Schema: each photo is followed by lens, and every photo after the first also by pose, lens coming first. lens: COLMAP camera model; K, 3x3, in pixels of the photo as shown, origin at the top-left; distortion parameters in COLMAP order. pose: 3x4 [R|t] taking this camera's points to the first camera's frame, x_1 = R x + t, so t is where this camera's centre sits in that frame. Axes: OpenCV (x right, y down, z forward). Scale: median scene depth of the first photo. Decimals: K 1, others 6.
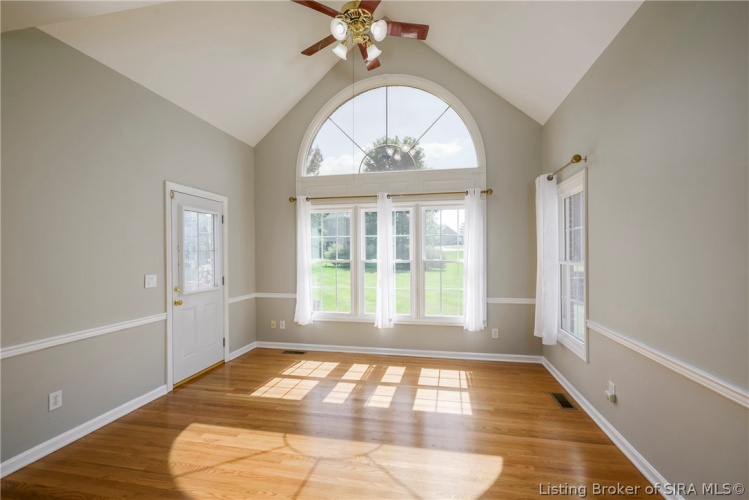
lens RADIAL K [[324.7, 0, 374.5], [0, 324.7, 250.0], [0, 0, 1]] dist [0.000494, 0.000009]
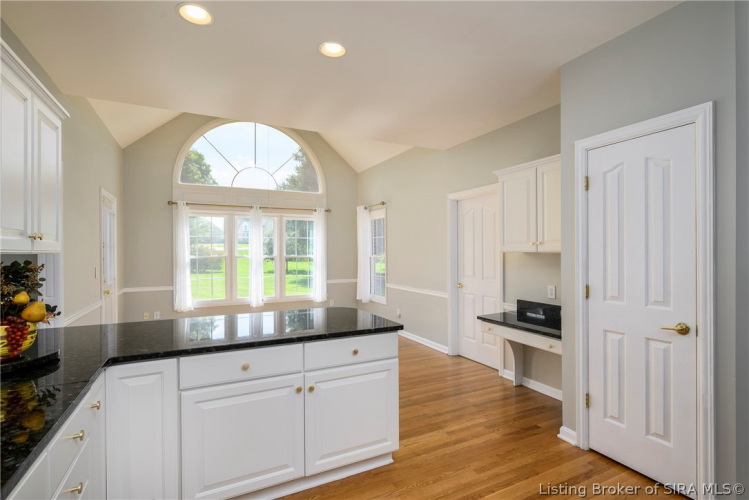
lens RADIAL K [[368.7, 0, 374.5], [0, 368.7, 250.0], [0, 0, 1]] dist [-0.003224, -0.000274]
pose [[0.789689, 0.005868, 0.613479, -0.540807], [-0.007248, 0.999974, -0.000236, 0.004080], [-0.613465, -0.004260, 0.789711, -0.508370]]
